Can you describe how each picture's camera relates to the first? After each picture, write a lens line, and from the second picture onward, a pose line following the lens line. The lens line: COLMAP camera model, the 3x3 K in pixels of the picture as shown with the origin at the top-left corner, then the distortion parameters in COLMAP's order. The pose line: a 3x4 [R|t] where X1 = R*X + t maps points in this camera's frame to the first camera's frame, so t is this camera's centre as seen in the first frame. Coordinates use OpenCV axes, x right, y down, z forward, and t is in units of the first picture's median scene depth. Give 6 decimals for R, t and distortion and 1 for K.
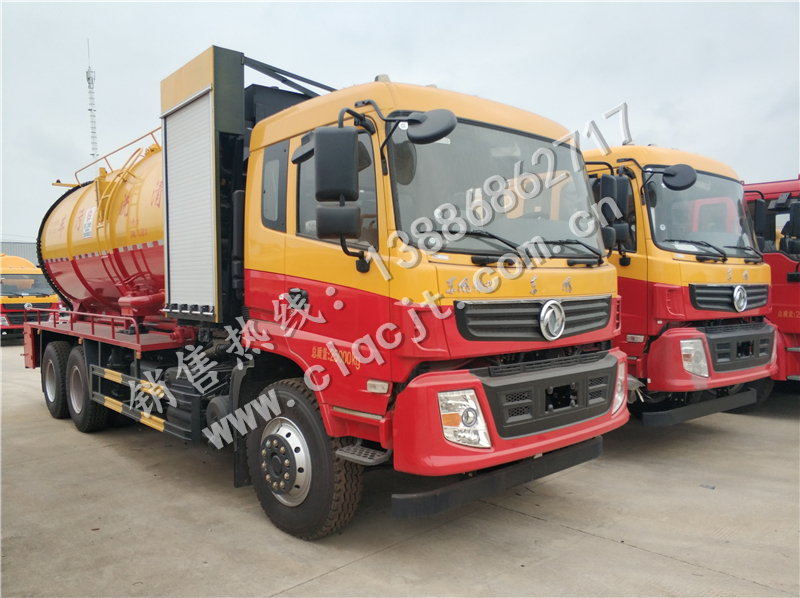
lens RADIAL K [[637.7, 0, 411.3], [0, 637.7, 277.2], [0, 0, 1]] dist [-0.049237, 0.000736]
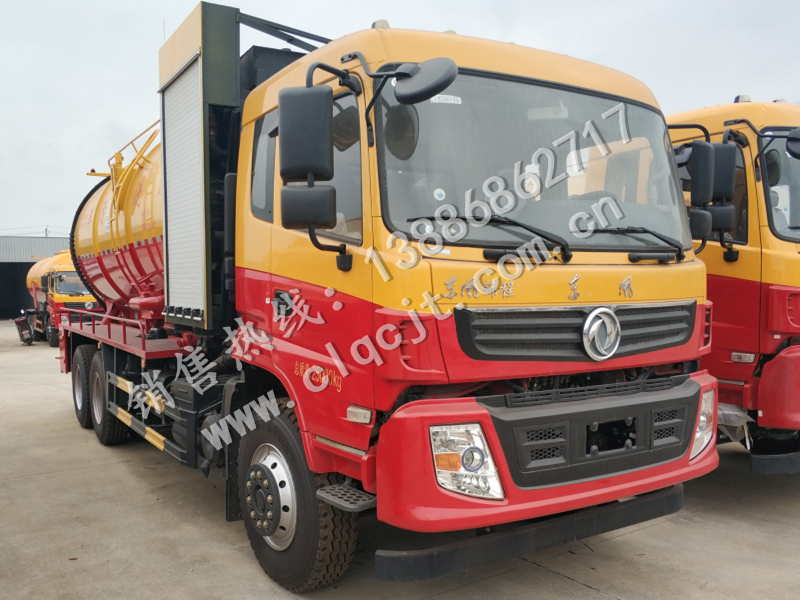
lens RADIAL K [[723.1, 0, 373.6], [0, 723.1, 300.6], [0, 0, 1]] dist [-0.051759, 0.010666]
pose [[0.980723, 0.008016, -0.195241, 0.109803], [-0.000967, 0.999345, 0.036169, -0.002558], [0.195403, -0.035283, 0.980088, 0.098630]]
